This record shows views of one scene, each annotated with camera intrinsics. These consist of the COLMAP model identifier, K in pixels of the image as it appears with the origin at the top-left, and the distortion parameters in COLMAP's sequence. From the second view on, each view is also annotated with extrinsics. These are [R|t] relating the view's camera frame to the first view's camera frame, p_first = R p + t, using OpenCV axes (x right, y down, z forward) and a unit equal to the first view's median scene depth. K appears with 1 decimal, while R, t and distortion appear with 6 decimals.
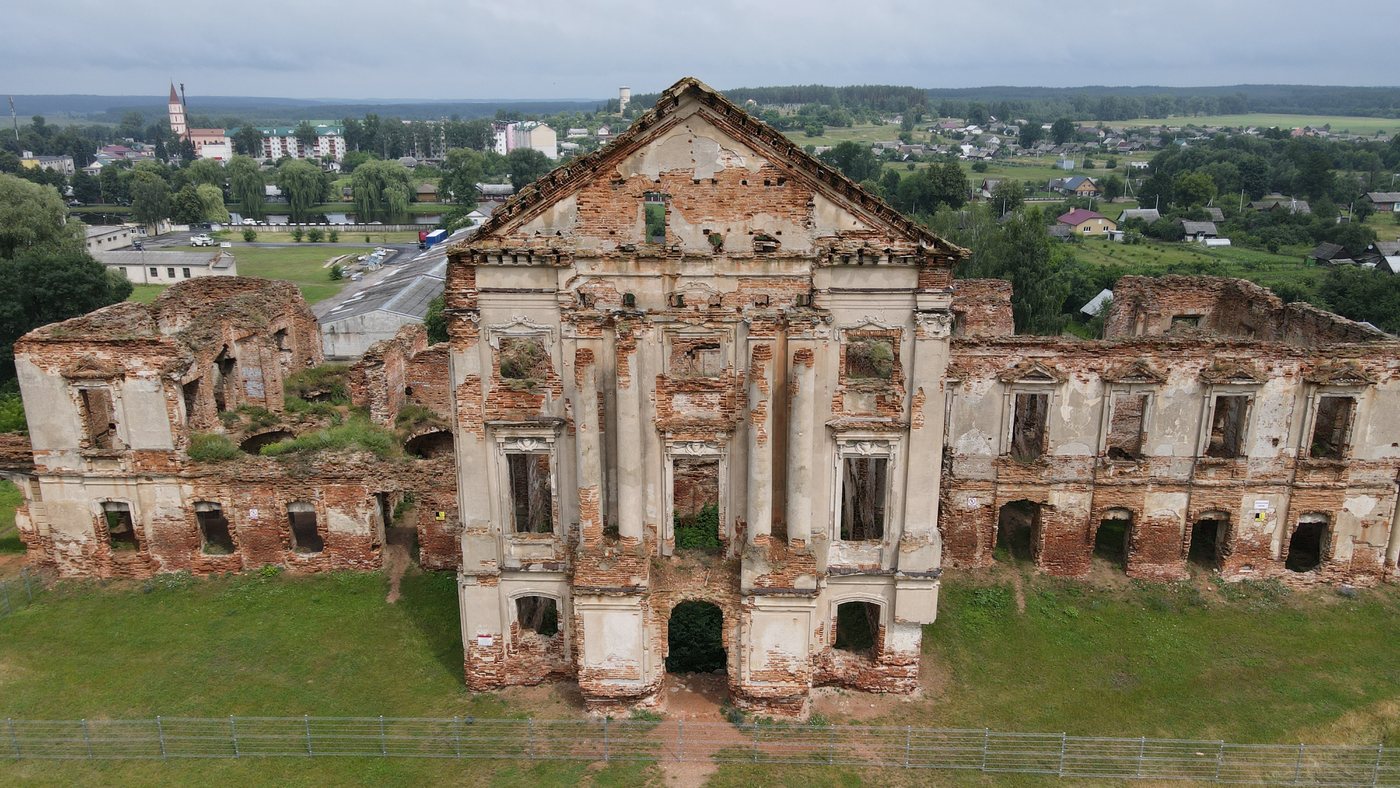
lens RADIAL K [[1032.5, 0, 702.2], [0, 1032.5, 407.9], [0, 0, 1]] dist [0.004531, 0.019249]
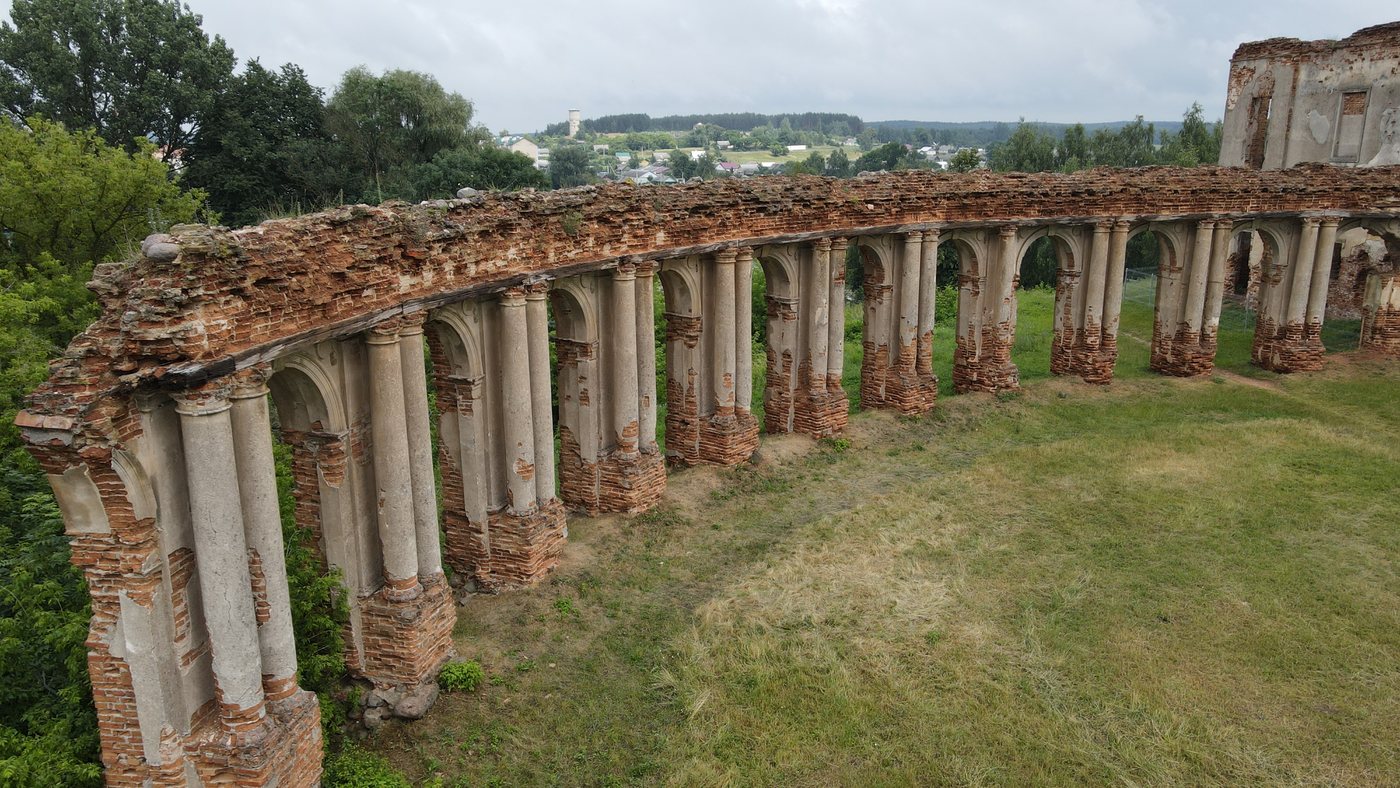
lens RADIAL K [[1032.5, 0, 707.1], [0, 1032.5, 398.1], [0, 0, 1]] dist [0.004531, 0.019249]
pose [[0.993426, -0.025673, 0.111563, -1.660461], [0.030608, 0.998617, -0.042748, 0.269362], [-0.110311, 0.045882, 0.992837, 0.478906]]
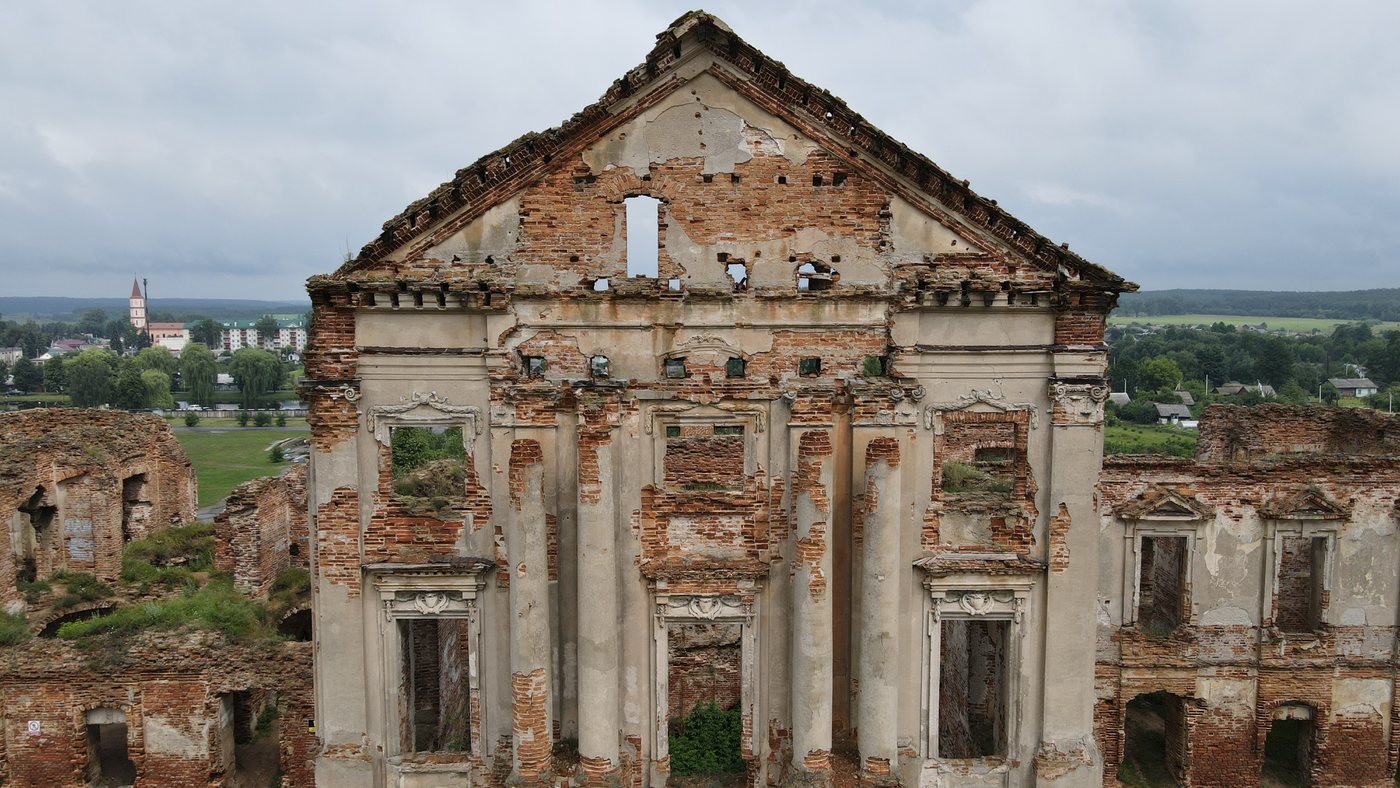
lens RADIAL K [[1032.5, 0, 700.6], [0, 1032.5, 404.1], [0, 0, 1]] dist [0.004531, 0.019249]
pose [[0.999371, -0.002234, 0.035381, -0.030622], [0.008983, 0.981400, -0.191761, 0.038806], [-0.034295, 0.191959, 0.980804, 0.370953]]
